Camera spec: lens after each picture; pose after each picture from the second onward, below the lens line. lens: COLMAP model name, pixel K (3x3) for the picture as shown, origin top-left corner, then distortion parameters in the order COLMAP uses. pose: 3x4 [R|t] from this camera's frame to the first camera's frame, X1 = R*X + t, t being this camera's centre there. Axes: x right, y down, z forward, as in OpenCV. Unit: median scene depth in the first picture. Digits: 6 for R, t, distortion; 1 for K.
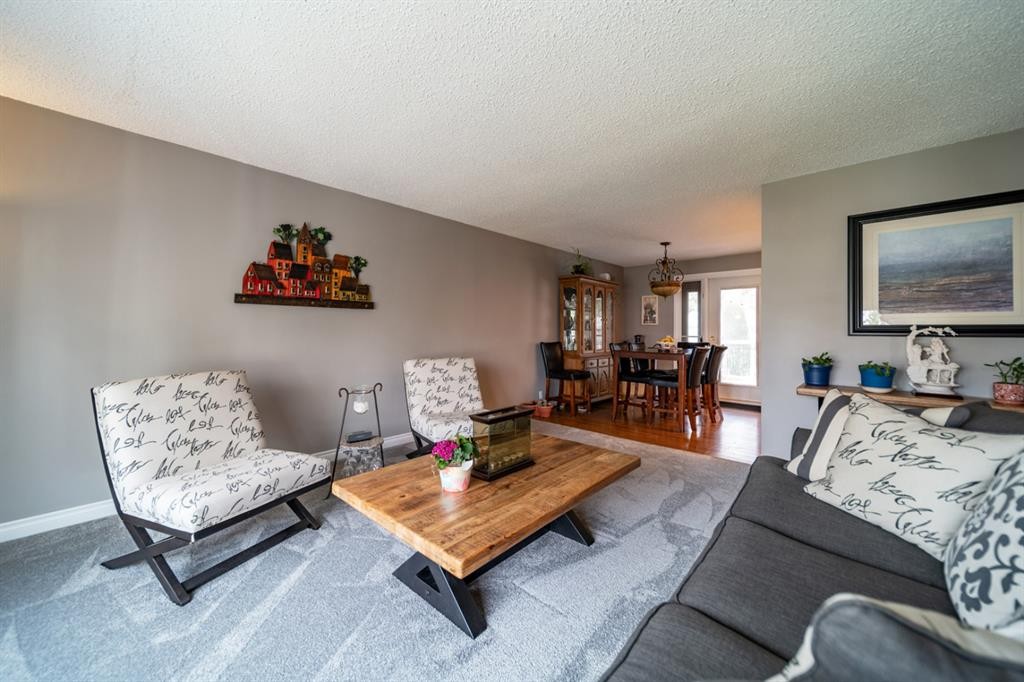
lens RADIAL K [[419.2, 0, 477.4], [0, 419.2, 327.3], [0, 0, 1]] dist [0.002812, 0.000568]
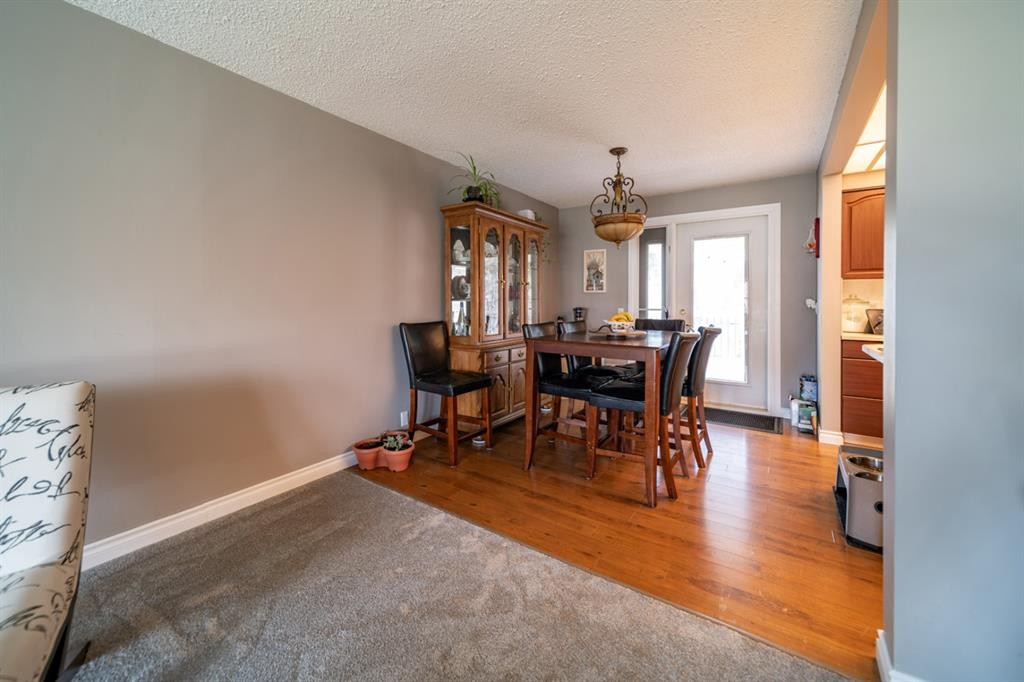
lens RADIAL K [[419.2, 0, 499.1], [0, 419.2, 301.5], [0, 0, 1]] dist [0.002812, 0.000568]
pose [[0.987958, -0.003801, 0.154673, 0.184923], [0.002694, 0.999969, 0.007362, 0.004050], [-0.154697, -0.006857, 0.987938, 0.428117]]
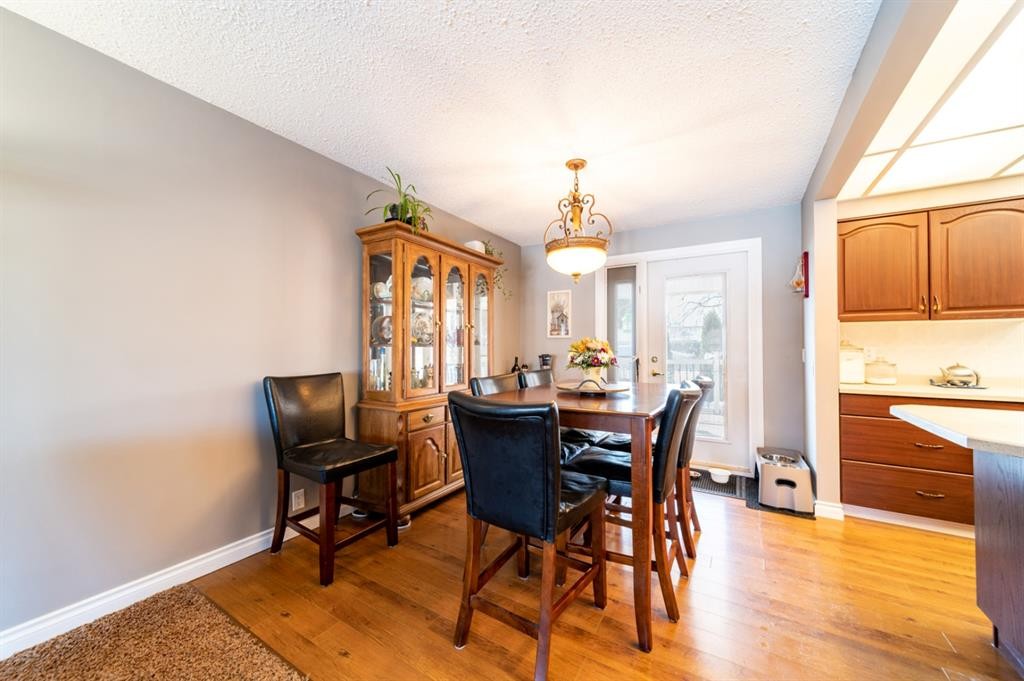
lens RADIAL K [[384.3, 0, 504.0], [0, 384.3, 342.2], [0, 0, 1]] dist [0.000696, 0.000158]
pose [[0.981457, -0.000131, 0.191680, 0.272959], [0.001788, 0.999962, -0.008474, 0.006182], [-0.191672, 0.008660, 0.981421, 0.564514]]
